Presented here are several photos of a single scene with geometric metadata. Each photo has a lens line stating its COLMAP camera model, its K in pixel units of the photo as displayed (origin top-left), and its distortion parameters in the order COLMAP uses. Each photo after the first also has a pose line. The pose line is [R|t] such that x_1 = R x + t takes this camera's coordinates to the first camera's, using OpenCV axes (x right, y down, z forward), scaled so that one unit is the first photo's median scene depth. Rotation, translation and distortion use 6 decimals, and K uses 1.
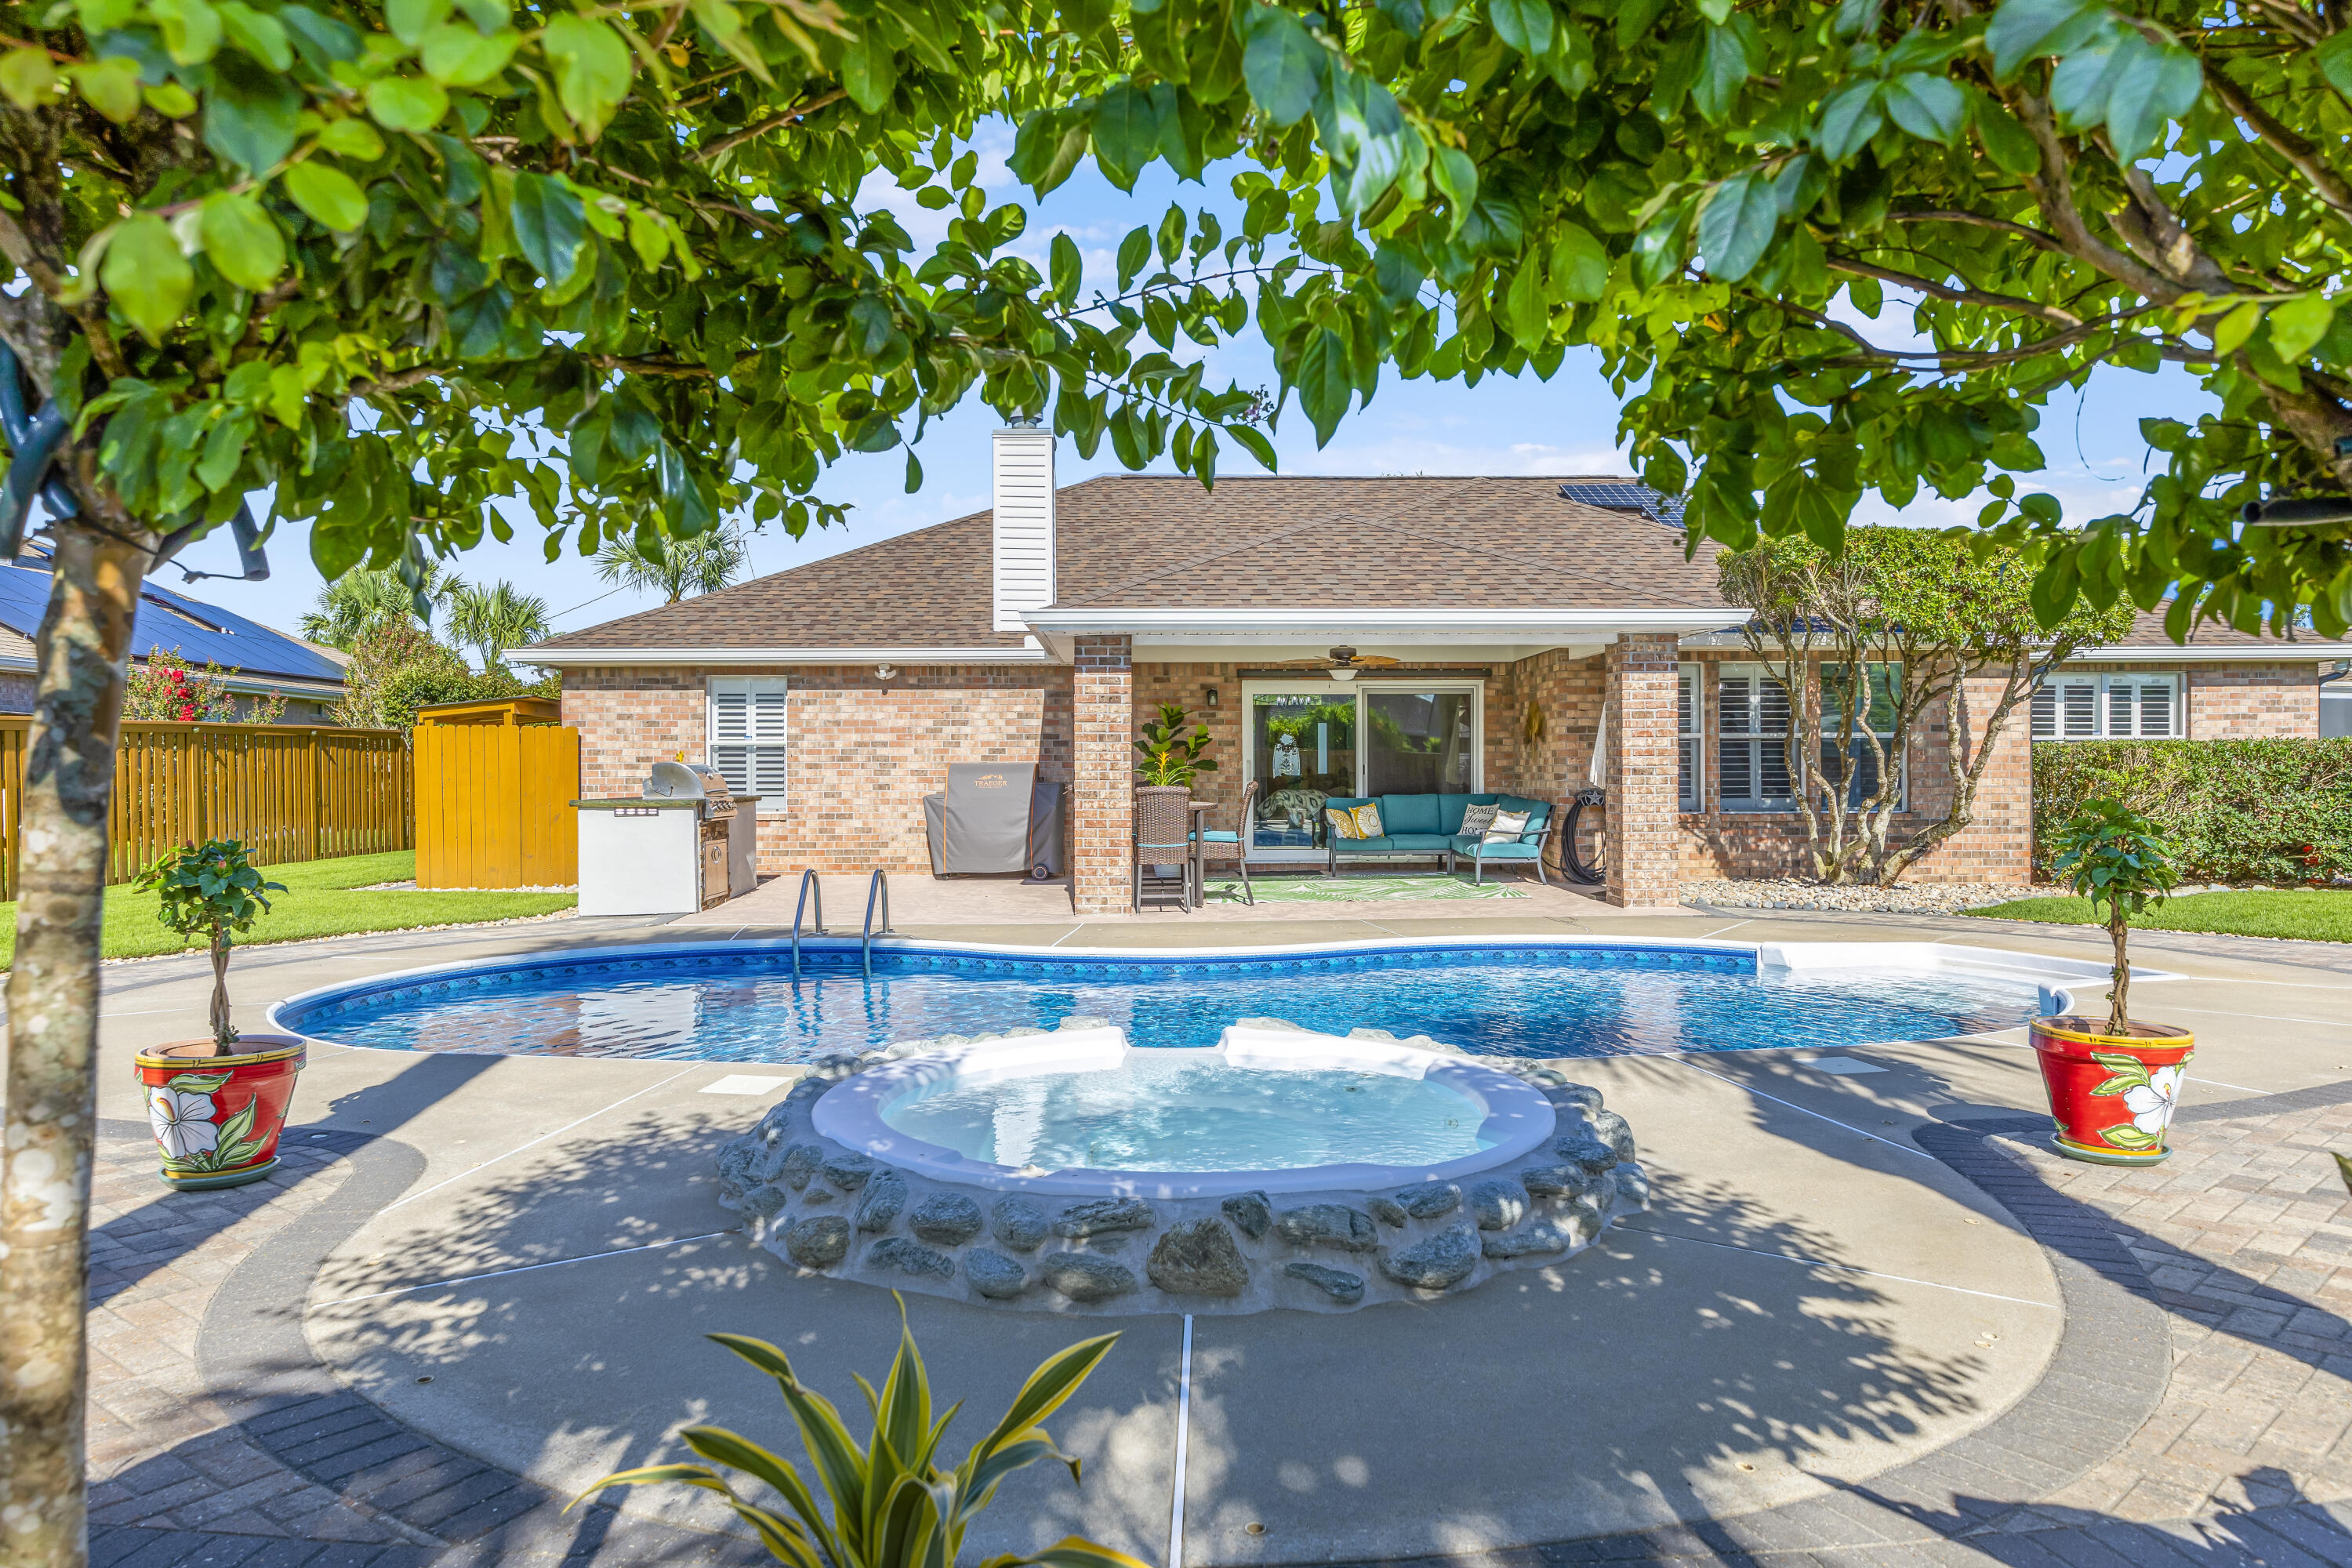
lens RADIAL K [[1547.7, 0, 1166.2], [0, 1547.7, 792.1], [0, 0, 1]] dist [0.027436, 0.000107]
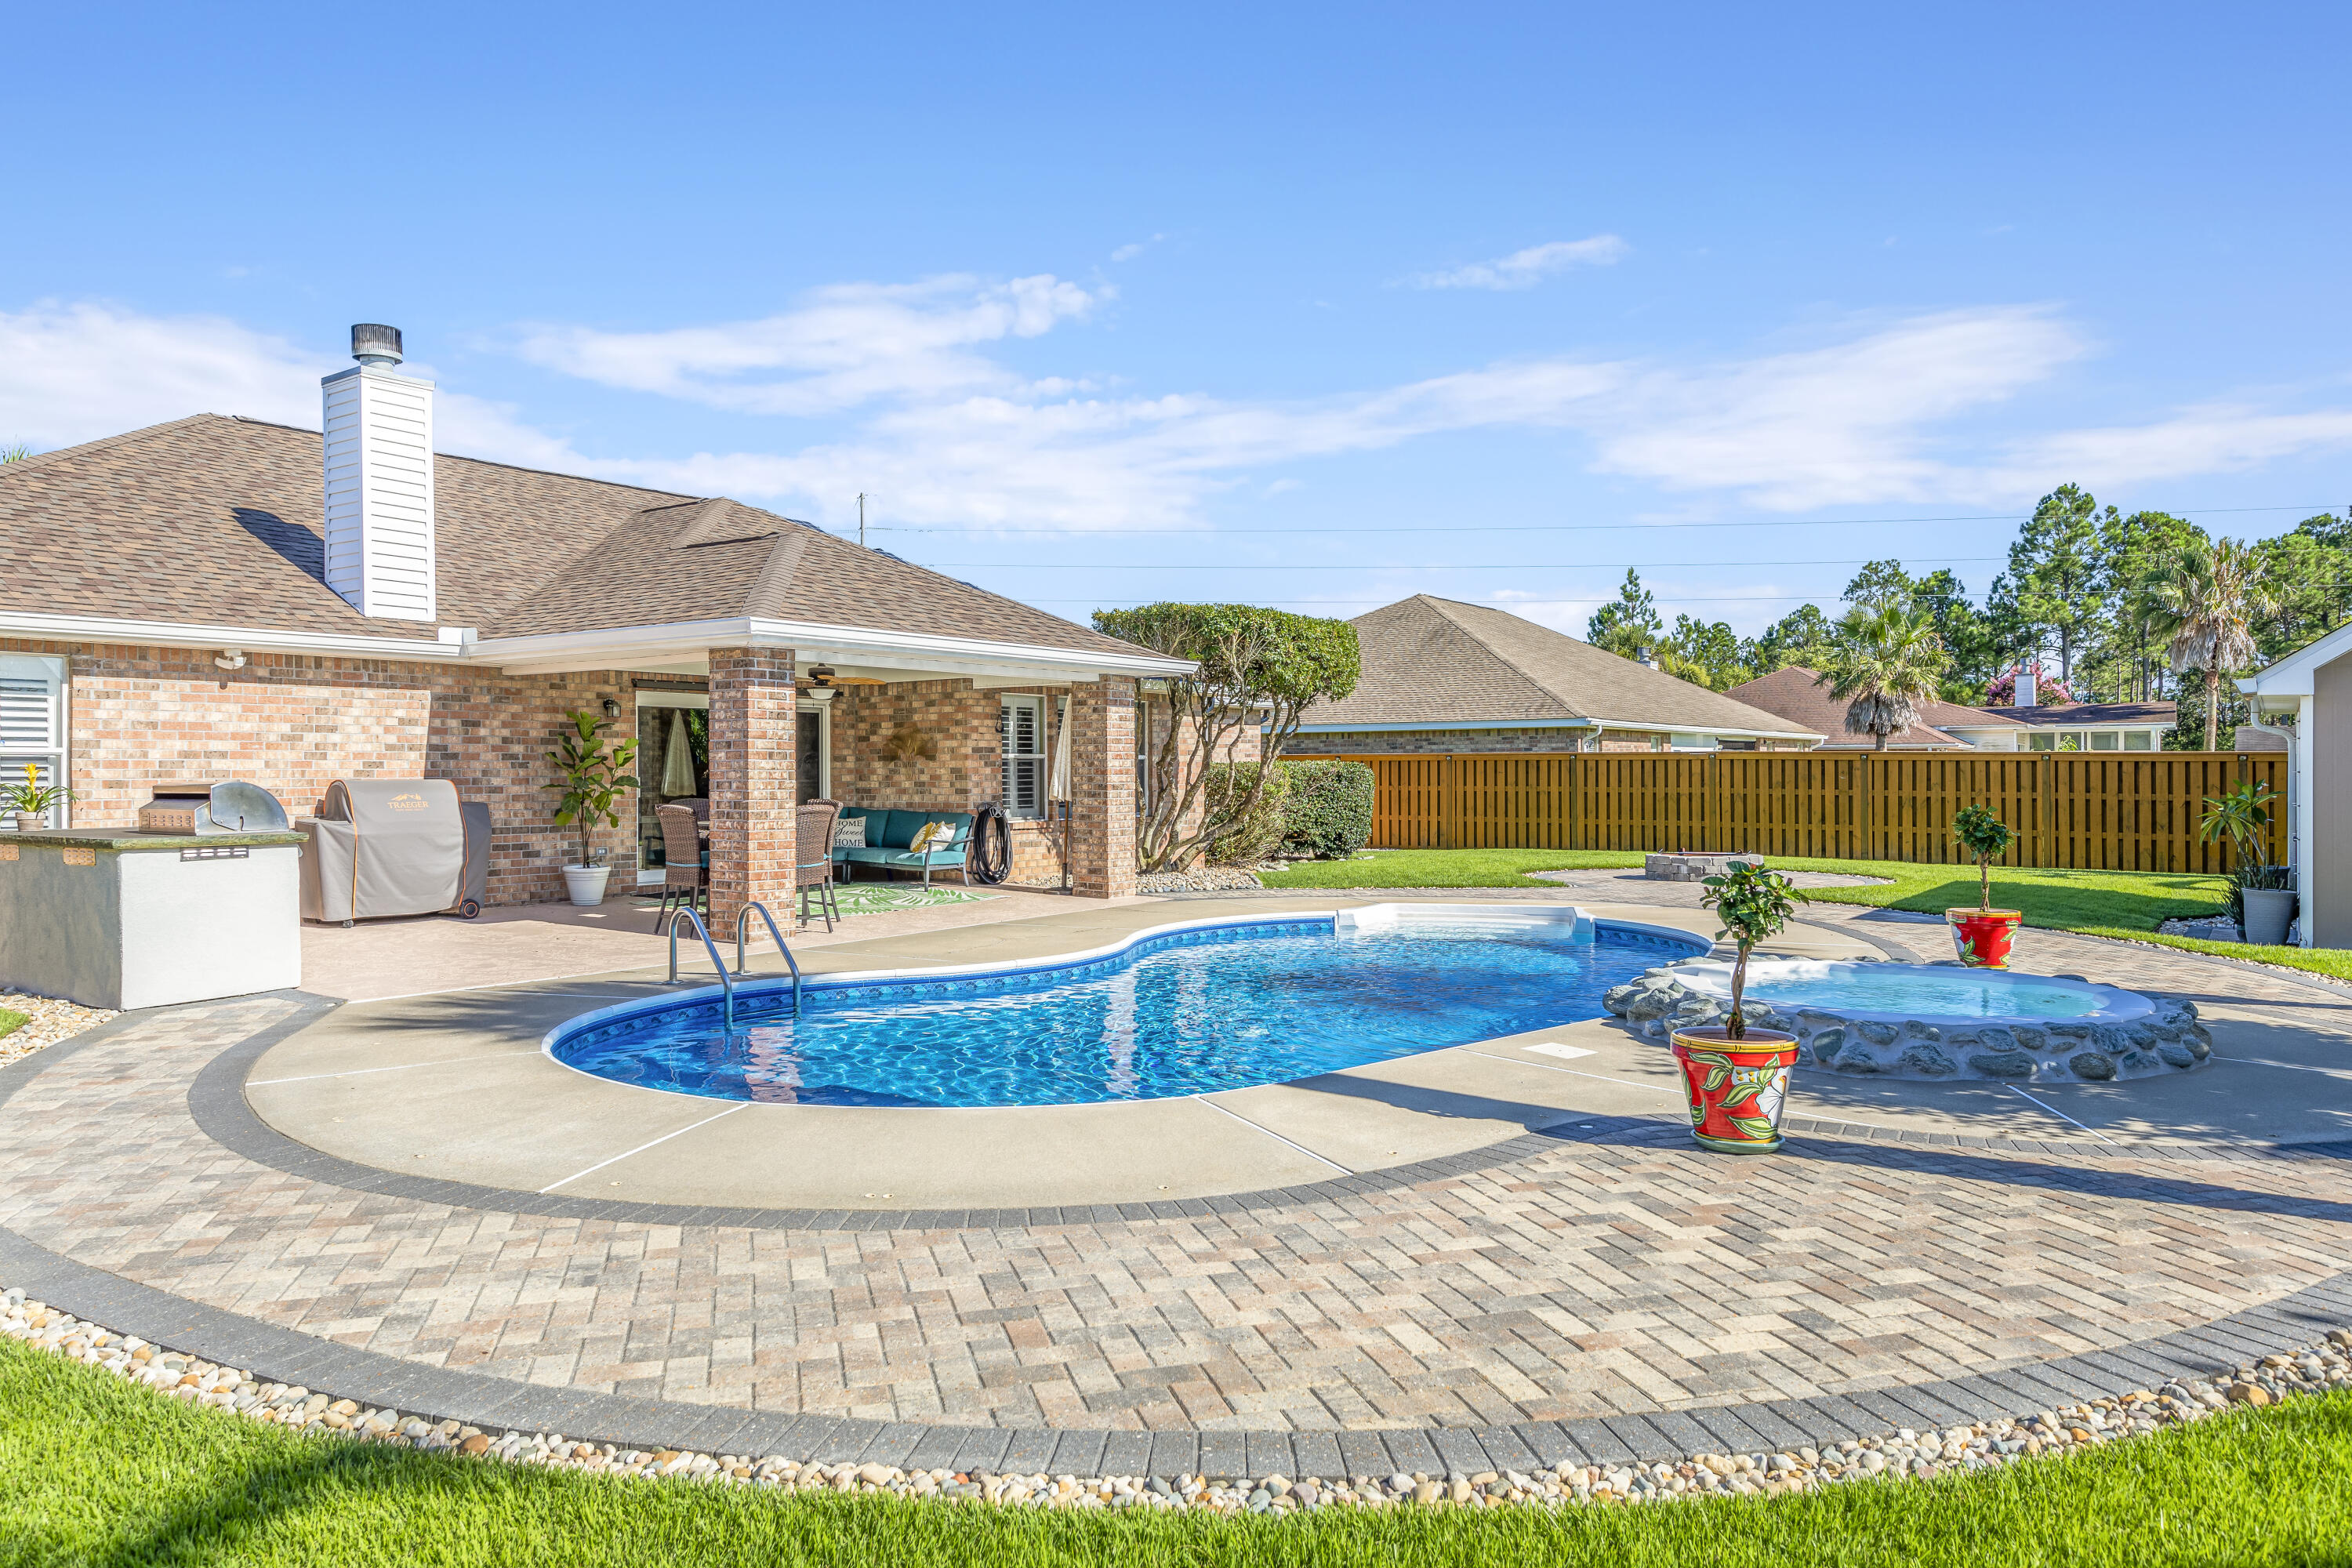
lens RADIAL K [[1547.7, 0, 1172.5], [0, 1547.7, 787.4], [0, 0, 1]] dist [0.027436, 0.000107]
pose [[0.600890, -0.006455, 0.799306, -0.511896], [0.012219, 0.999925, -0.001111, -0.008700], [-0.799238, 0.010434, 0.600924, 0.177020]]
